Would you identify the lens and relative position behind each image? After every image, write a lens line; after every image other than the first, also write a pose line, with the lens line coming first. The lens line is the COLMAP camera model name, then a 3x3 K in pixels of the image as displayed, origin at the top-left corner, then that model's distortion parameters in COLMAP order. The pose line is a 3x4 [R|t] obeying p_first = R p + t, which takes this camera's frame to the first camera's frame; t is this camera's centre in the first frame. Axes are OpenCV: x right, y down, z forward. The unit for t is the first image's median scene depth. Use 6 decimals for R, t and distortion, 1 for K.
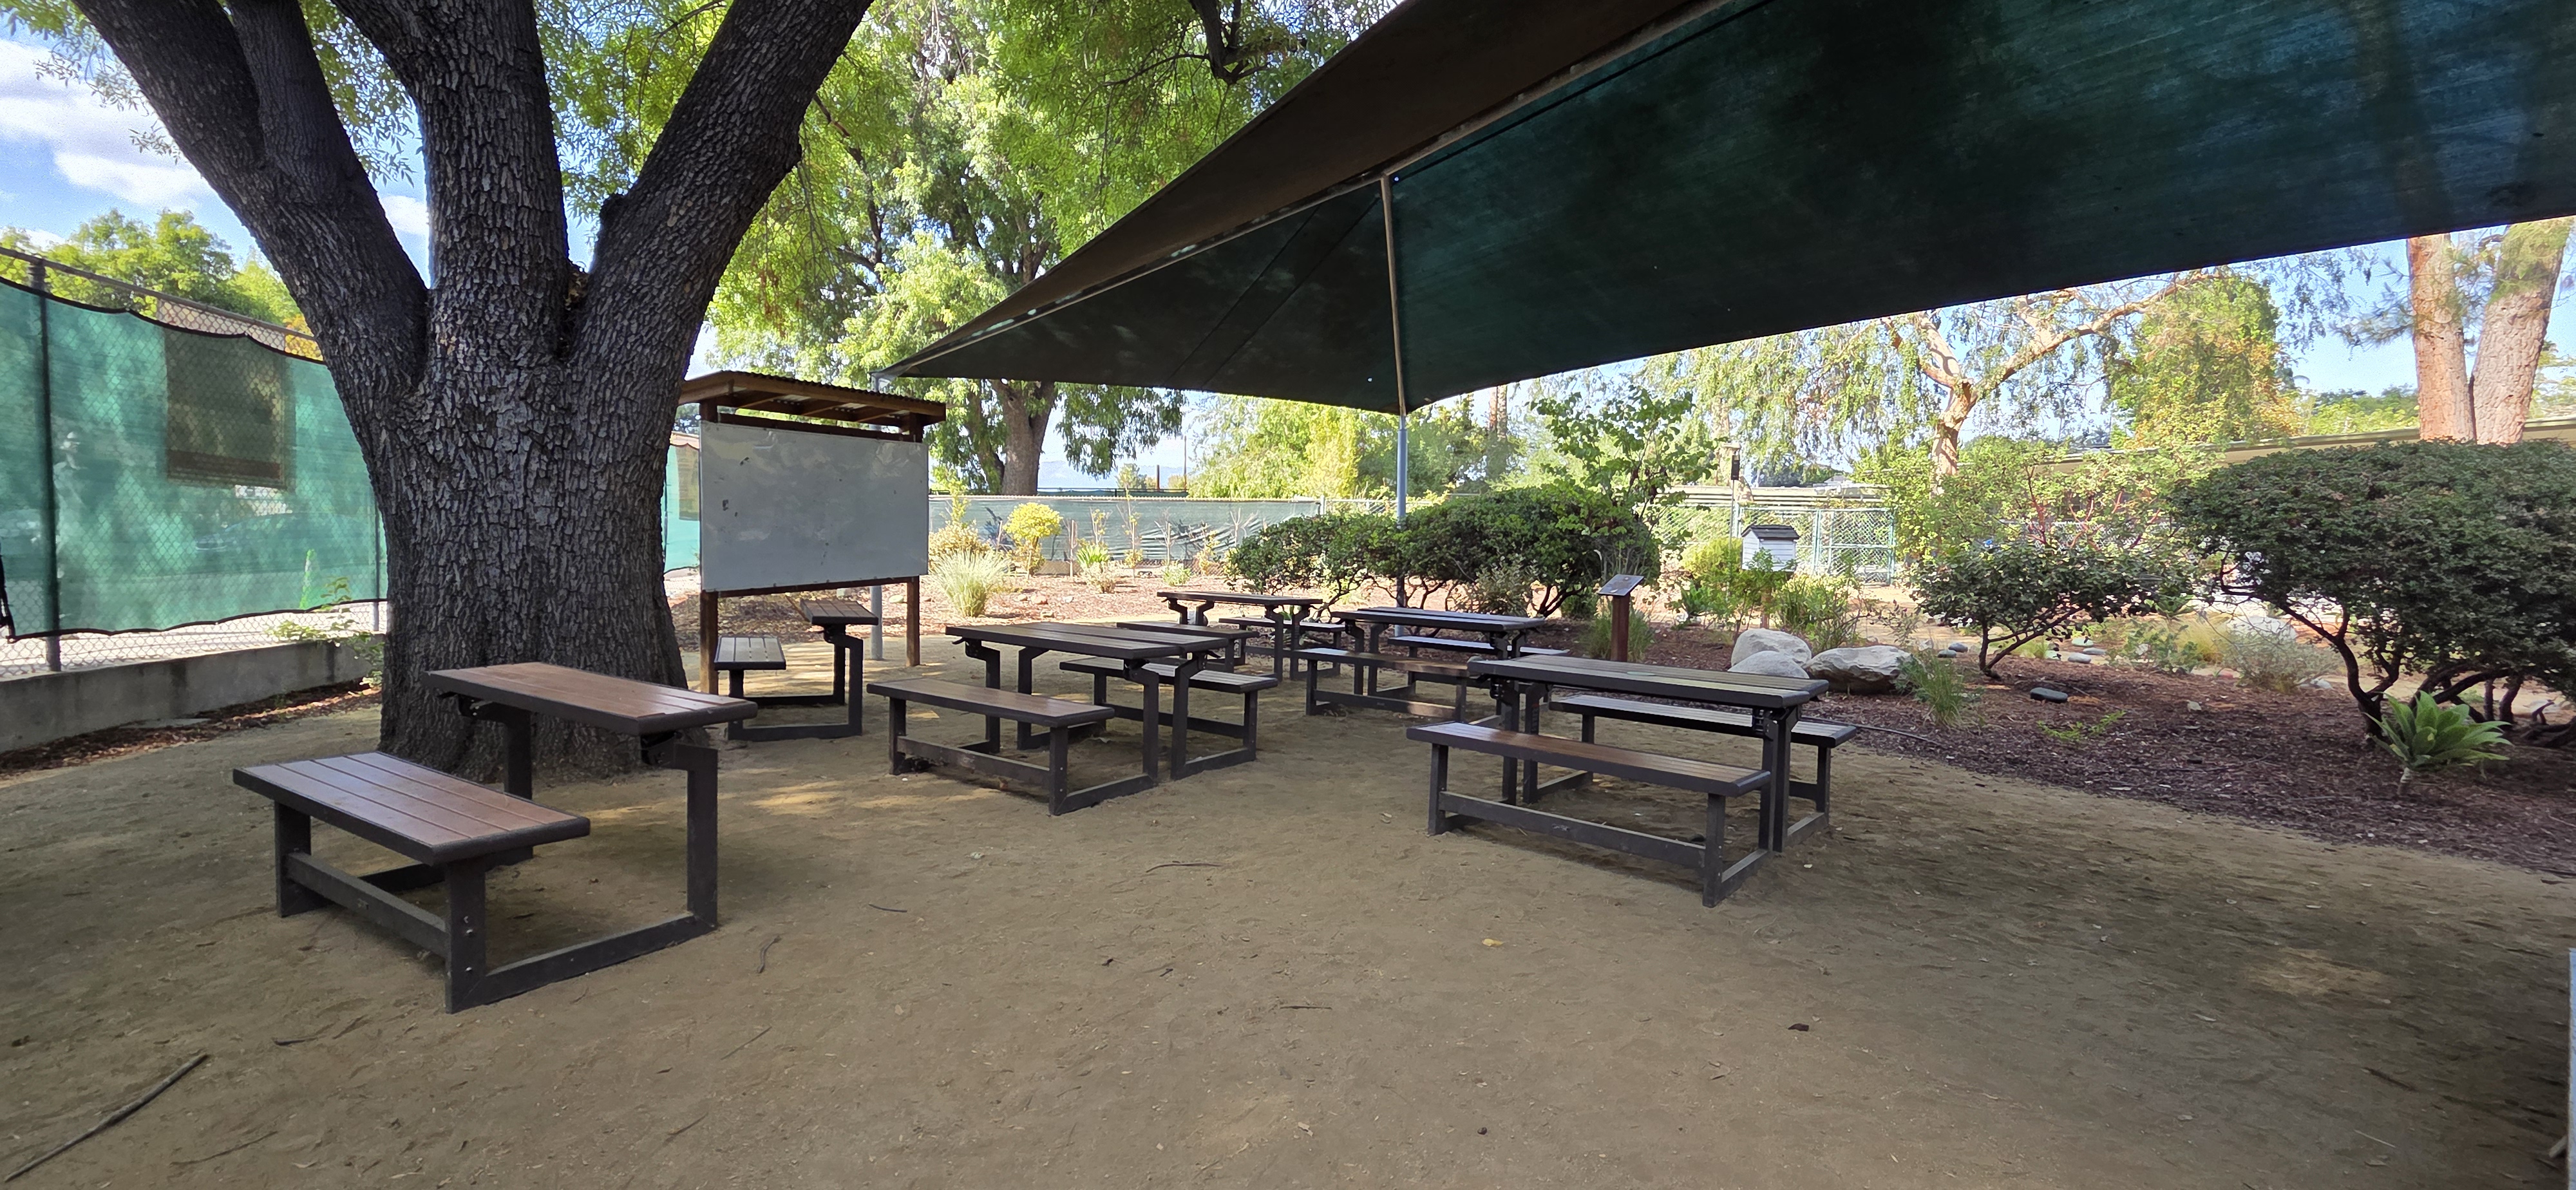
lens RADIAL K [[1060.9, 0, 1288.0], [0, 1060.9, 595.0], [0, 0, 1]] dist [0.000381, 0.000474]
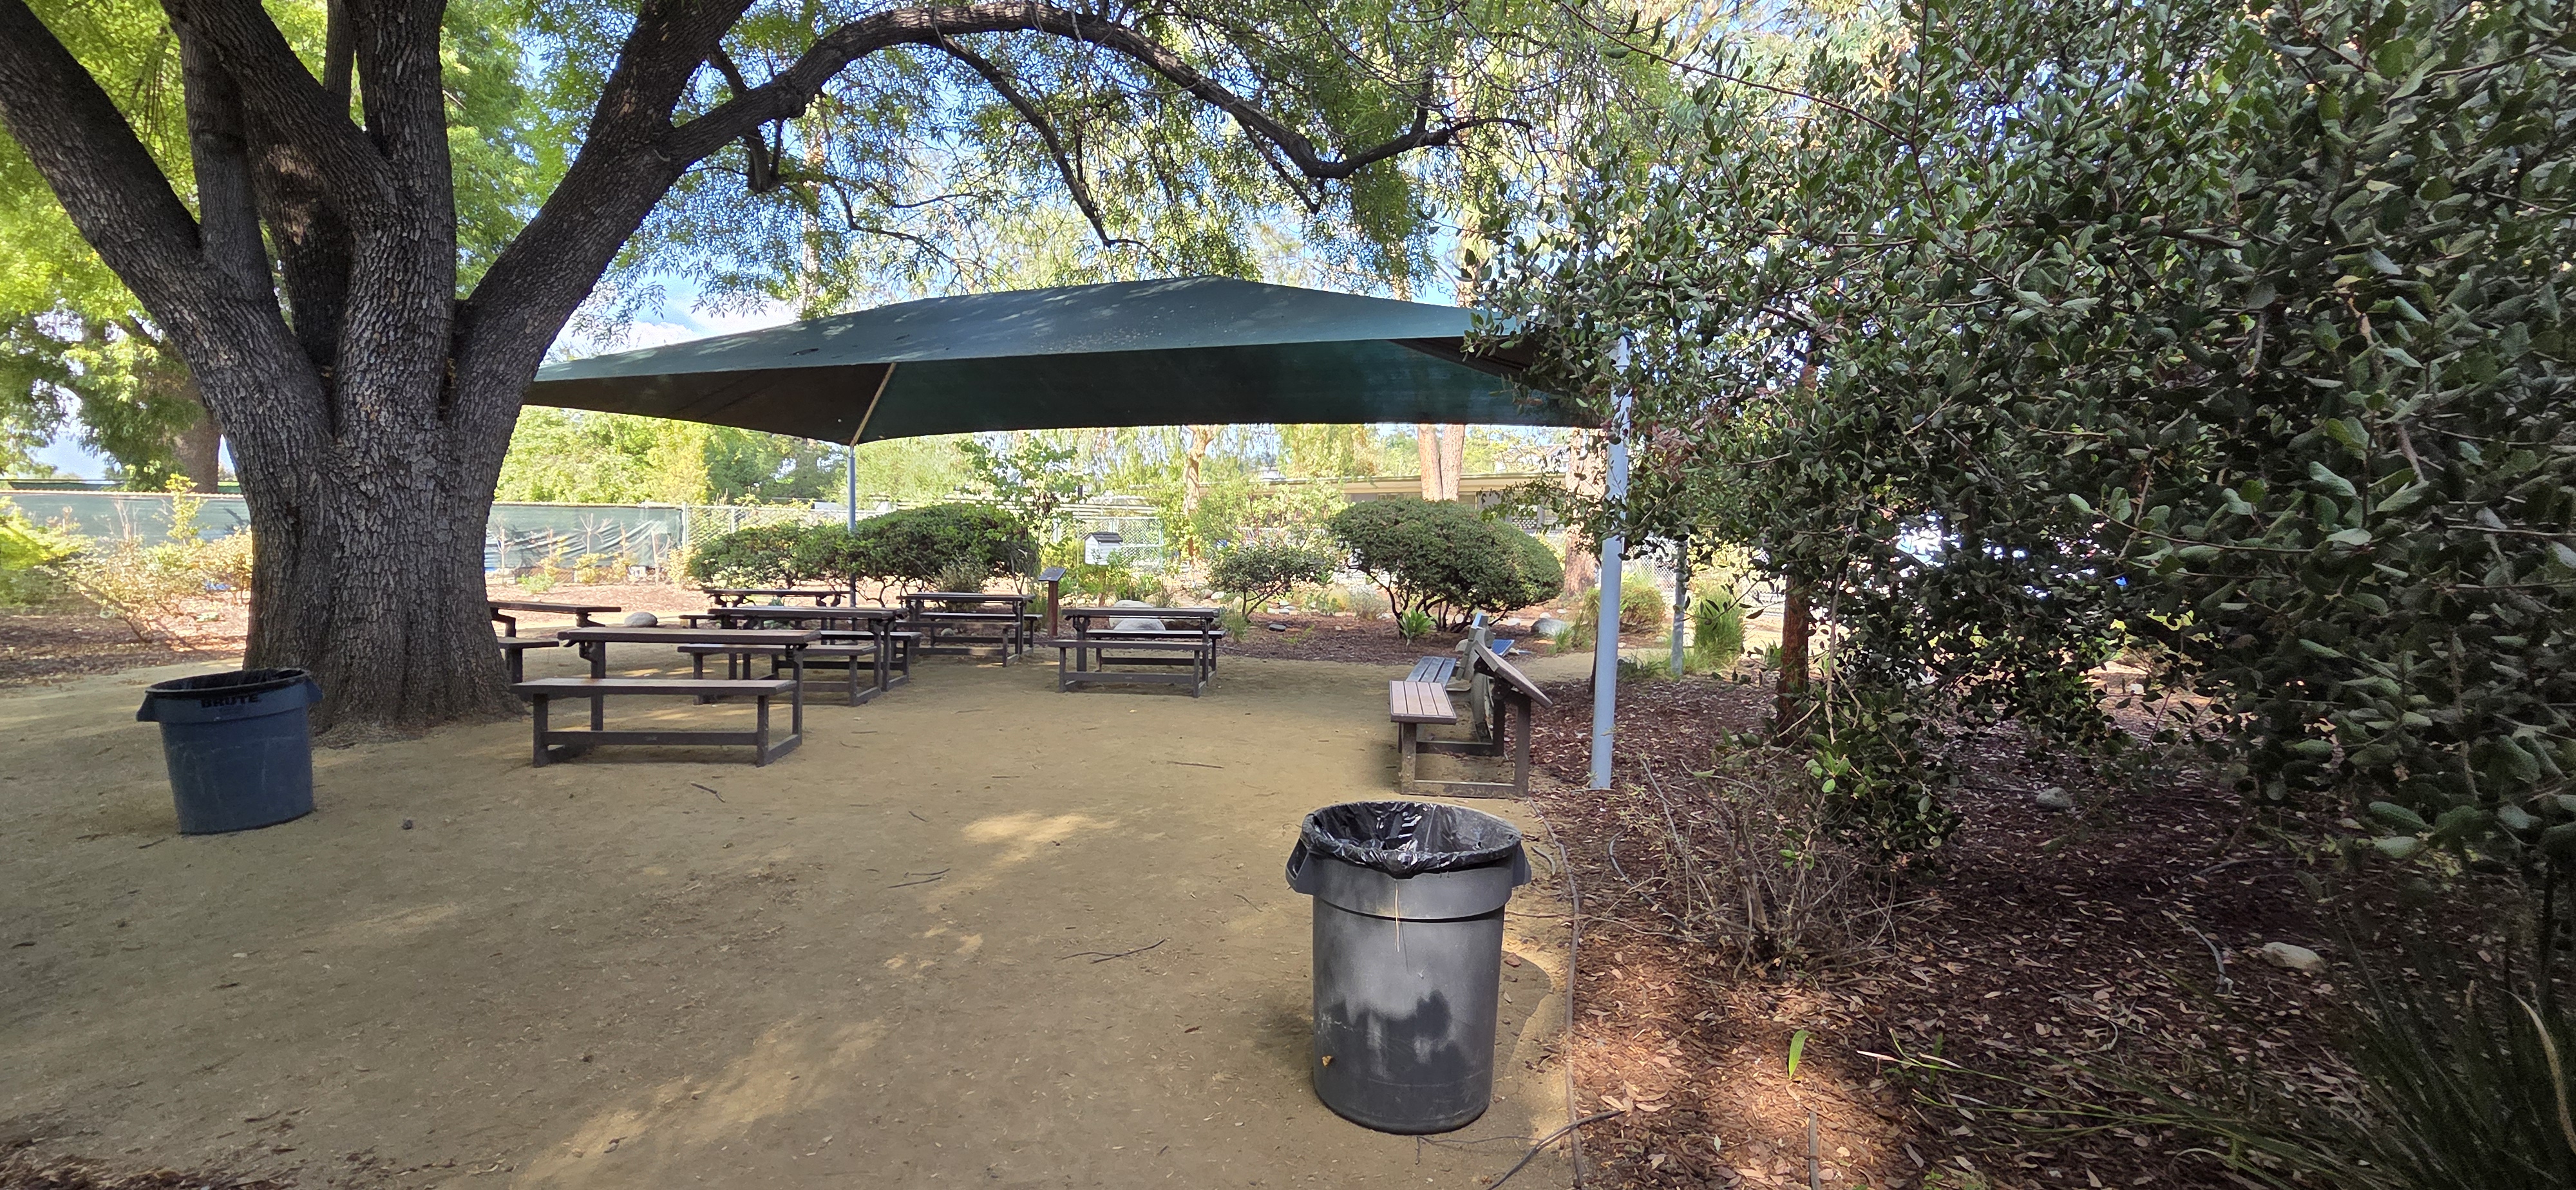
lens RADIAL K [[1060.9, 0, 1288.0], [0, 1060.9, 595.0], [0, 0, 1]] dist [0.000381, 0.000474]
pose [[0.782884, -0.038346, 0.620984, -0.547820], [0.038659, 0.999168, 0.012961, 0.021155], [-0.620965, 0.013860, 0.783716, -0.604556]]
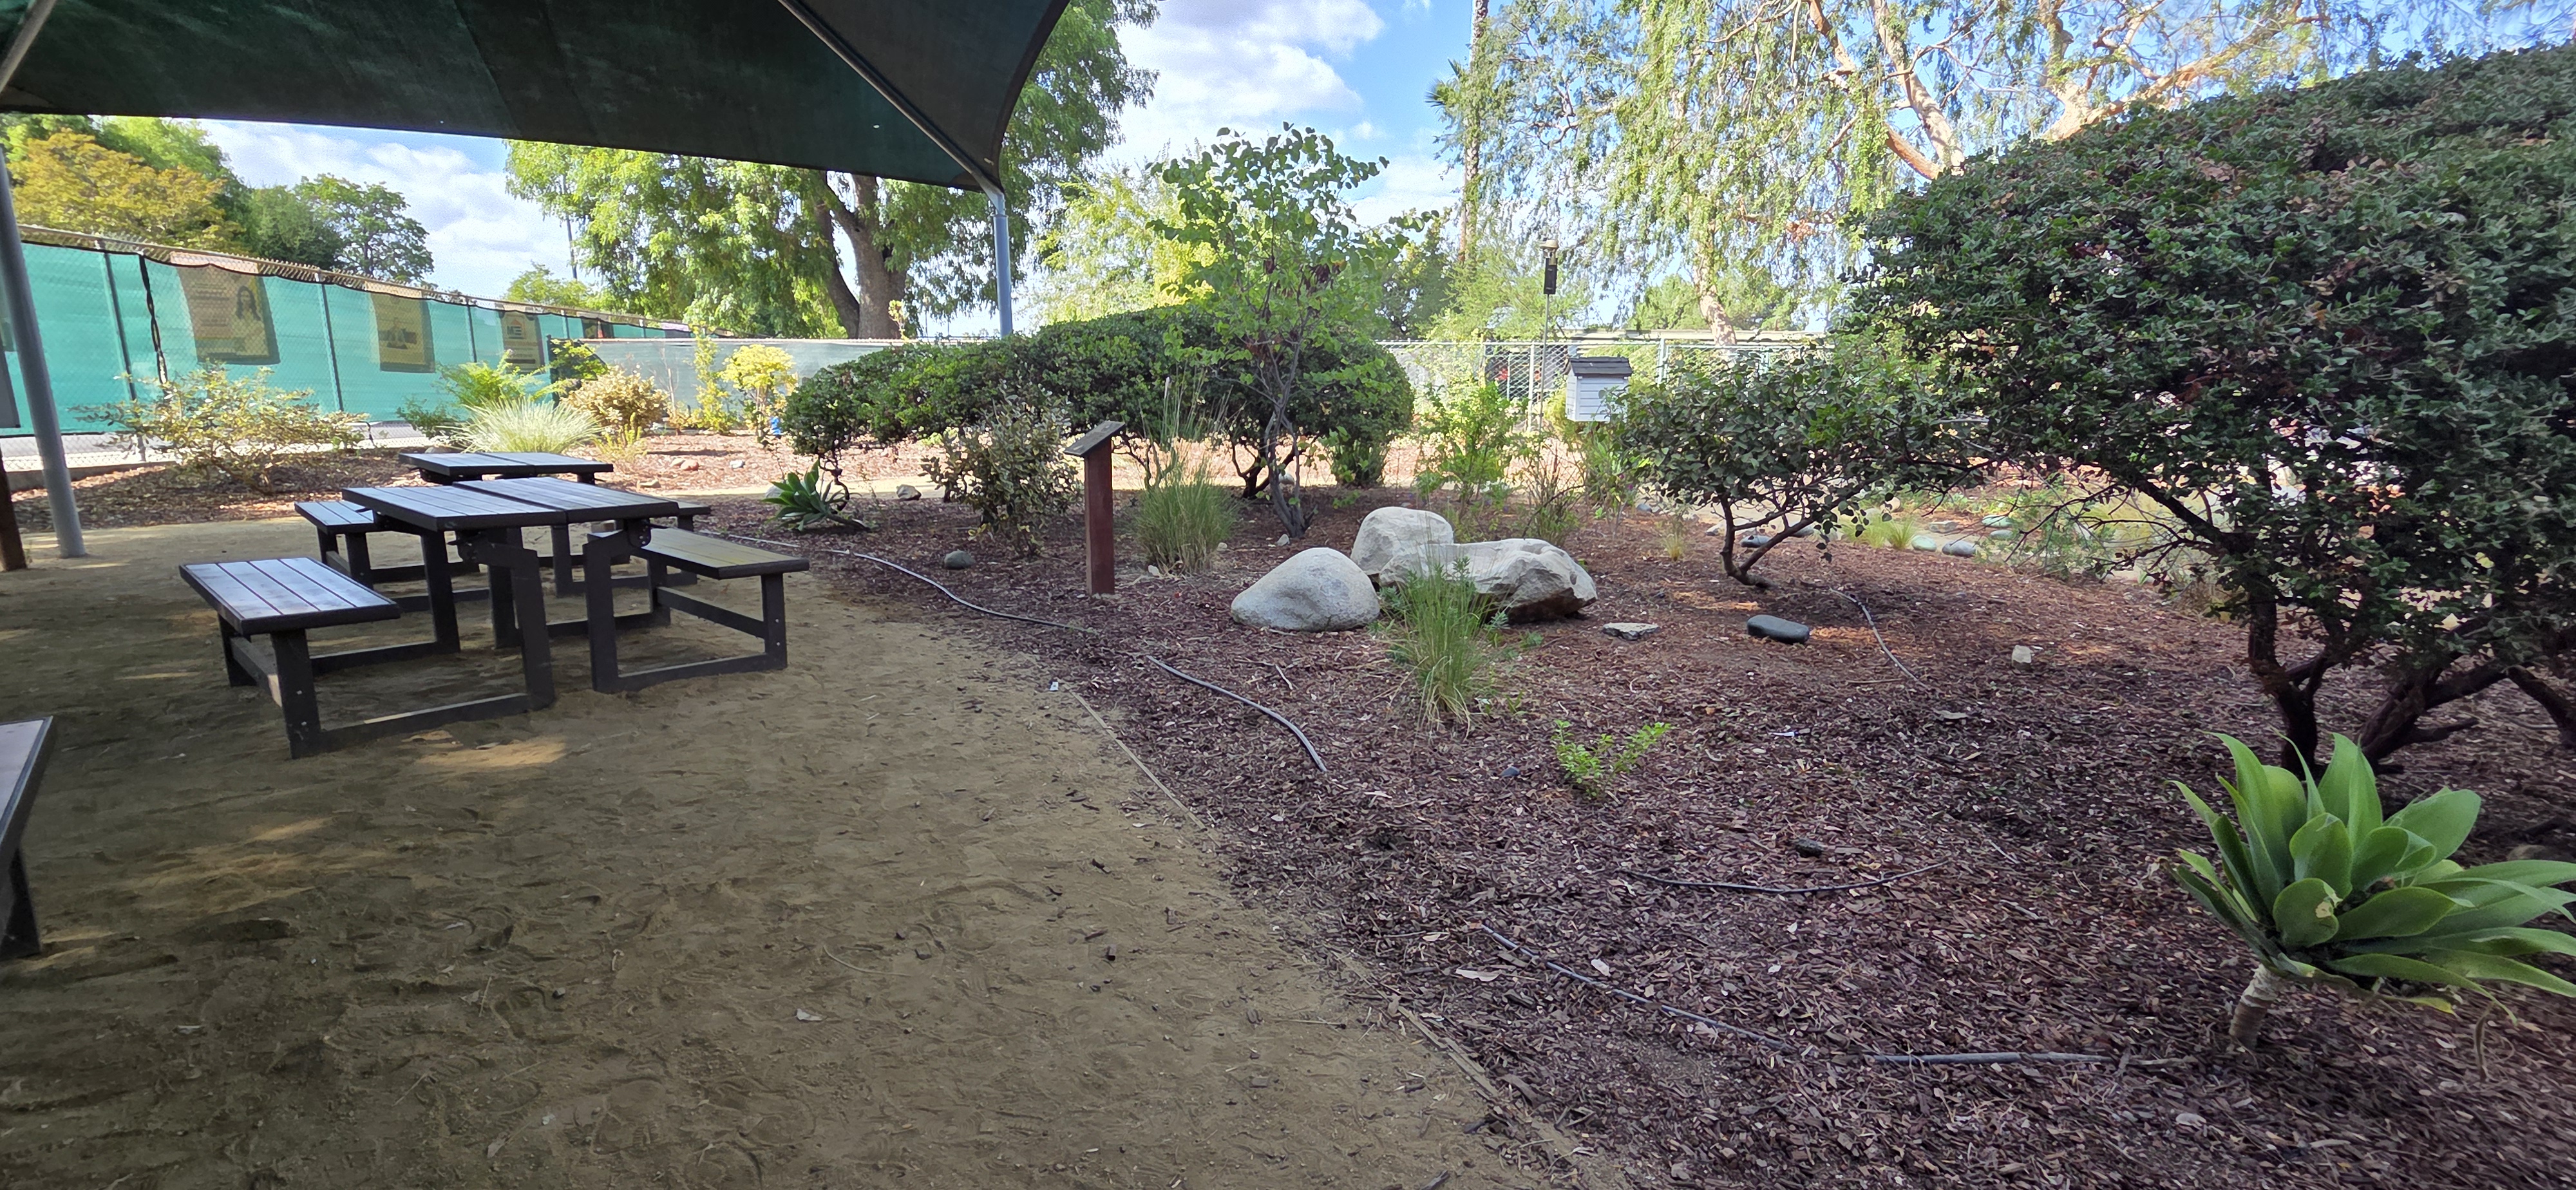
lens RADIAL K [[1060.9, 0, 1288.0], [0, 1060.9, 595.0], [0, 0, 1]] dist [0.000381, 0.000474]
pose [[0.998473, 0.000632, -0.055234, 0.708367], [0.006440, 0.991783, 0.127766, 0.003051], [0.054861, -0.127926, 0.990265, 0.617710]]
